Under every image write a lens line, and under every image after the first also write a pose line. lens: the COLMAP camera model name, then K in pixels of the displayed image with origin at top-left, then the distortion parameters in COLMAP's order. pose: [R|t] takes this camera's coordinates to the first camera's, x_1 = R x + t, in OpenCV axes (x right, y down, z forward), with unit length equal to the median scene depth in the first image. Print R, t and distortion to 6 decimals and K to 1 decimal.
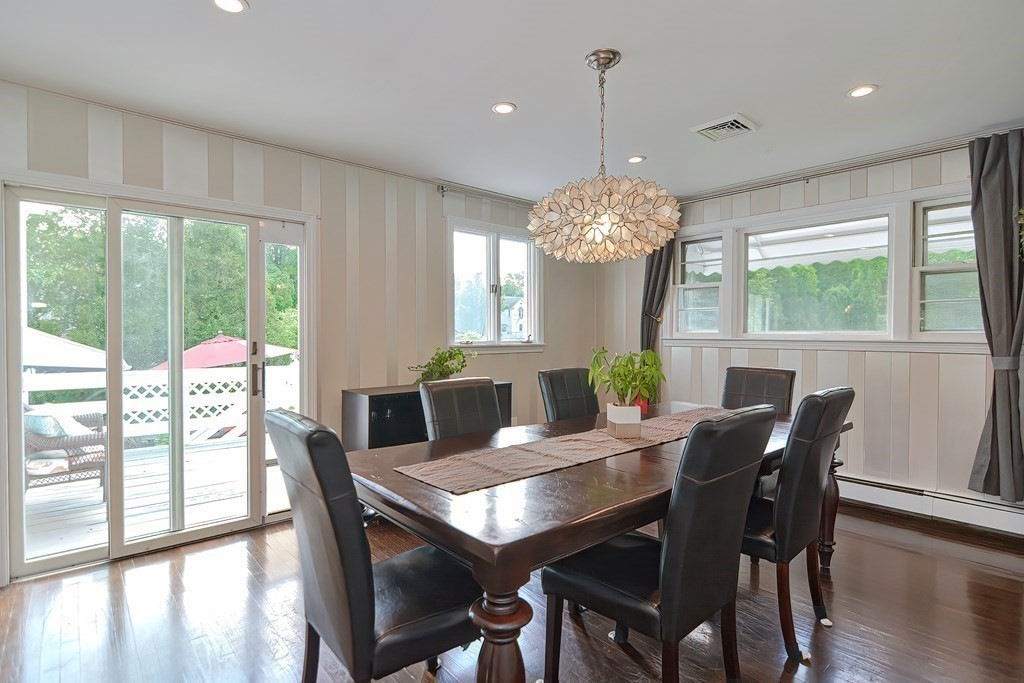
lens RADIAL K [[515.6, 0, 512.0], [0, 515.6, 341.5], [0, 0, 1]] dist [-0.001795, -0.000181]
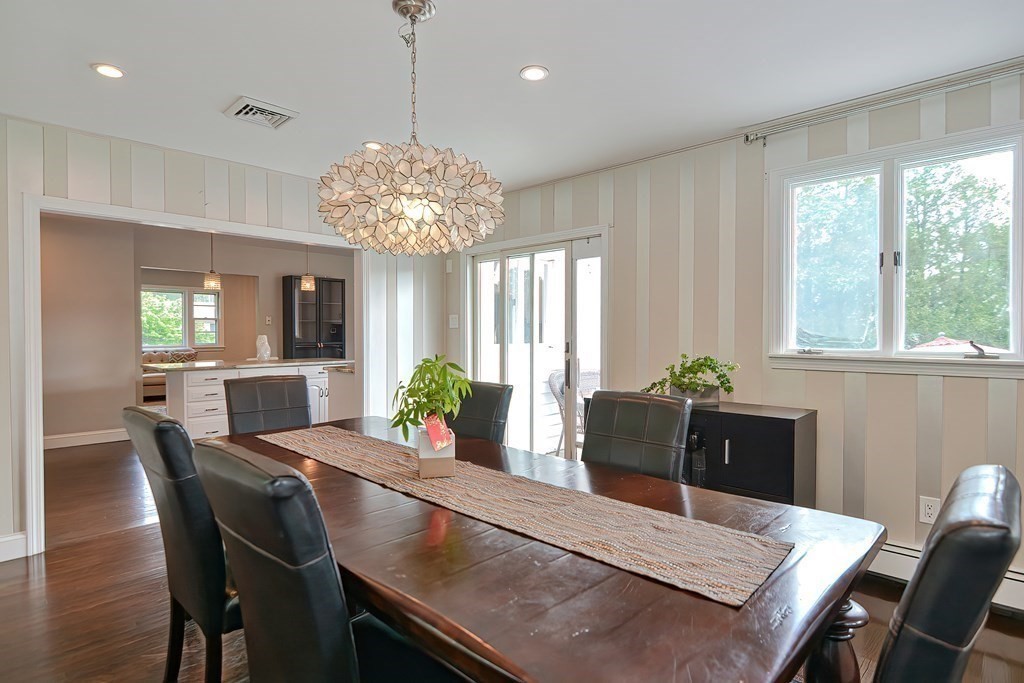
lens RADIAL K [[515.6, 0, 512.0], [0, 515.6, 341.5], [0, 0, 1]] dist [-0.001795, -0.000181]
pose [[0.070611, 0.020342, -0.997296, 0.629059], [-0.016464, 0.999680, 0.019225, -0.019541], [0.997368, 0.015062, 0.070923, 0.679059]]
